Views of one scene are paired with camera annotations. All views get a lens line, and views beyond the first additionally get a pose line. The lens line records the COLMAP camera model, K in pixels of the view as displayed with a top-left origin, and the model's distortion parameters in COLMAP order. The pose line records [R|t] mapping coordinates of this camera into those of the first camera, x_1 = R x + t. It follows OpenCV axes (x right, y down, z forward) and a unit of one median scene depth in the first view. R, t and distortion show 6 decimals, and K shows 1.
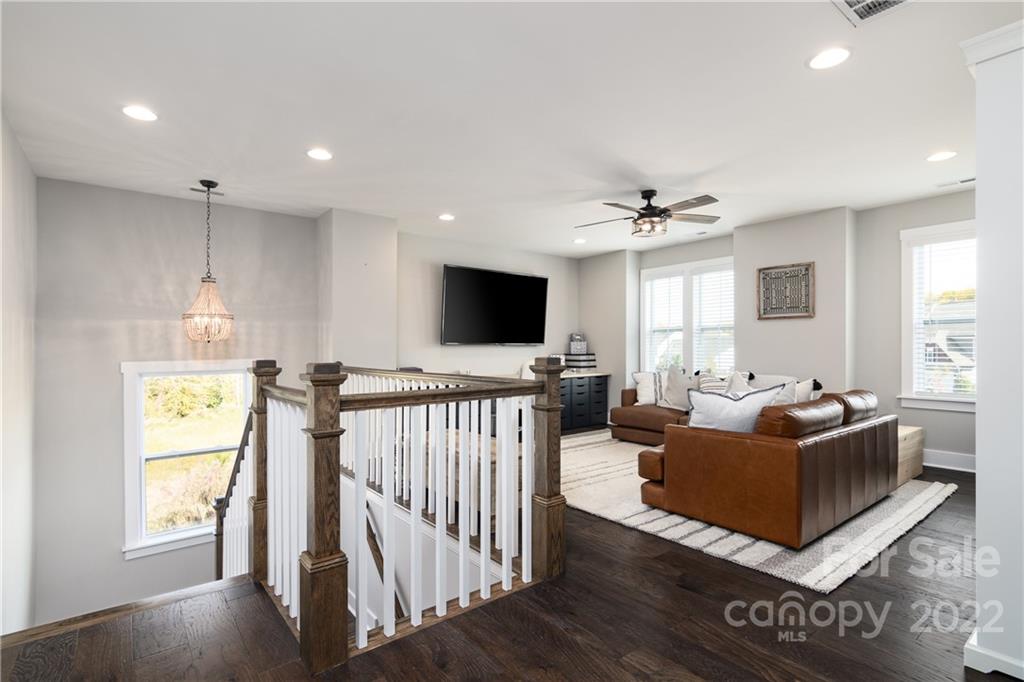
lens RADIAL K [[494.3, 0, 511.3], [0, 494.3, 357.9], [0, 0, 1]] dist [0.000692, 0.000643]
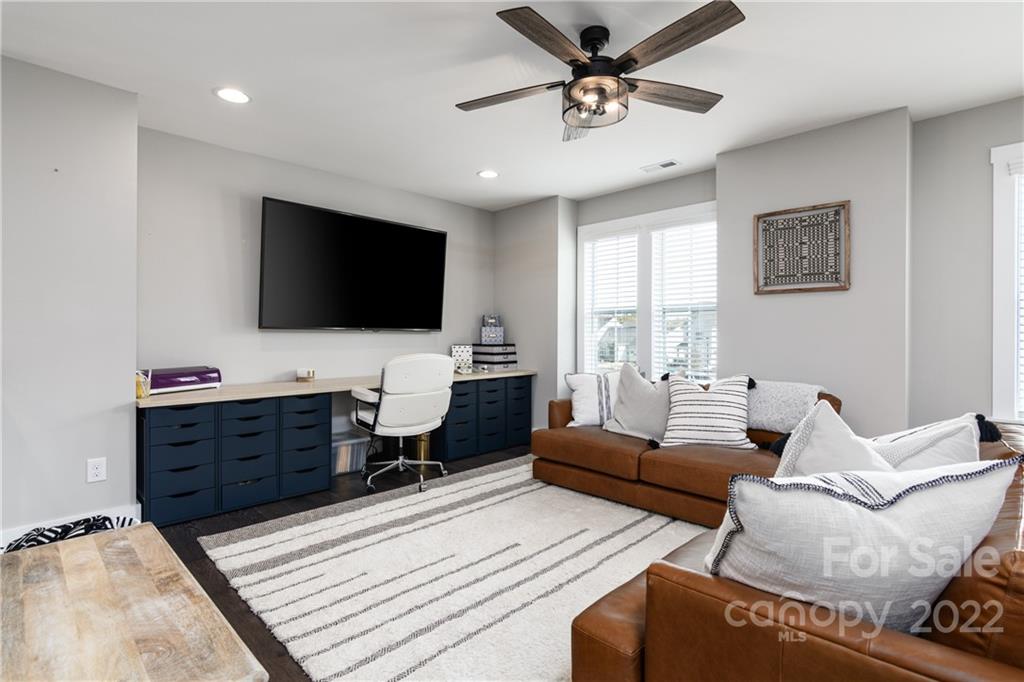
lens RADIAL K [[494.3, 0, 512.1], [0, 494.3, 337.1], [0, 0, 1]] dist [0.000692, 0.000643]
pose [[0.992304, 0.005784, 0.123687, 0.097041], [-0.003881, 0.999870, -0.015623, -0.009108], [-0.123762, 0.015023, 0.992198, 0.371589]]
